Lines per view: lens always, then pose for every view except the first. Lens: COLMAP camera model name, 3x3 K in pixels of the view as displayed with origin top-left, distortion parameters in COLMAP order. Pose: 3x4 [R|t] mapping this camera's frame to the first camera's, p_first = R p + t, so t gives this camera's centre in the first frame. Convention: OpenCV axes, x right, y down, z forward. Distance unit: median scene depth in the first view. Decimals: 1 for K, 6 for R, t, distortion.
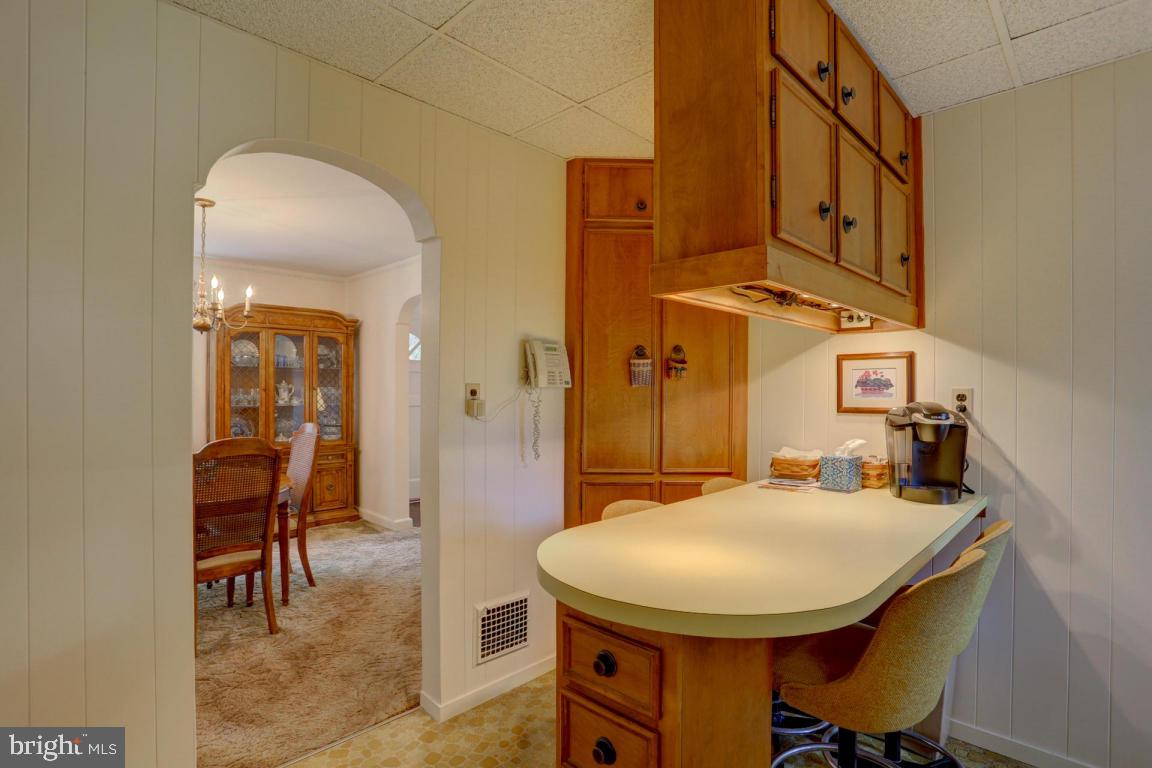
lens RADIAL K [[577.0, 0, 581.7], [0, 577.0, 388.8], [0, 0, 1]] dist [-0.054470, 0.015169]
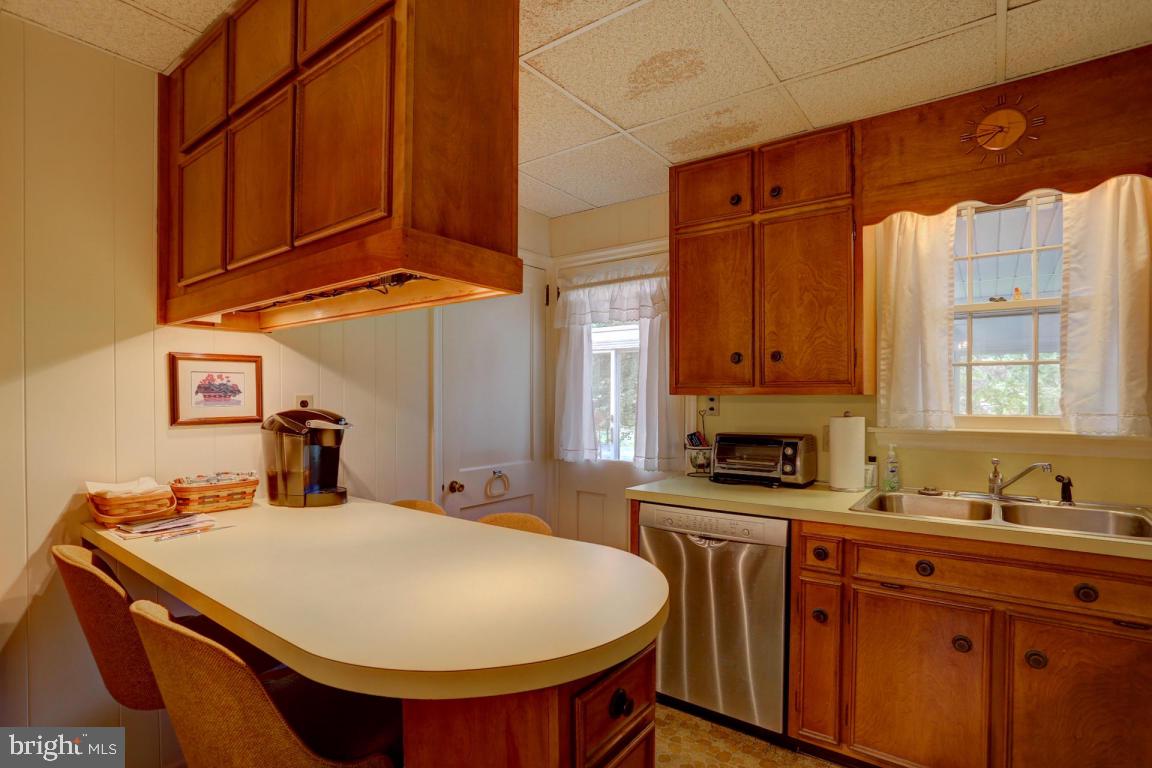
lens RADIAL K [[577.0, 0, 576.3], [0, 577.0, 399.6], [0, 0, 1]] dist [-0.054470, 0.015169]
pose [[-0.116565, -0.013972, 0.993085, -0.412246], [0.000126, 0.999901, 0.014083, -0.005858], [-0.993183, 0.001767, -0.116552, 0.577923]]
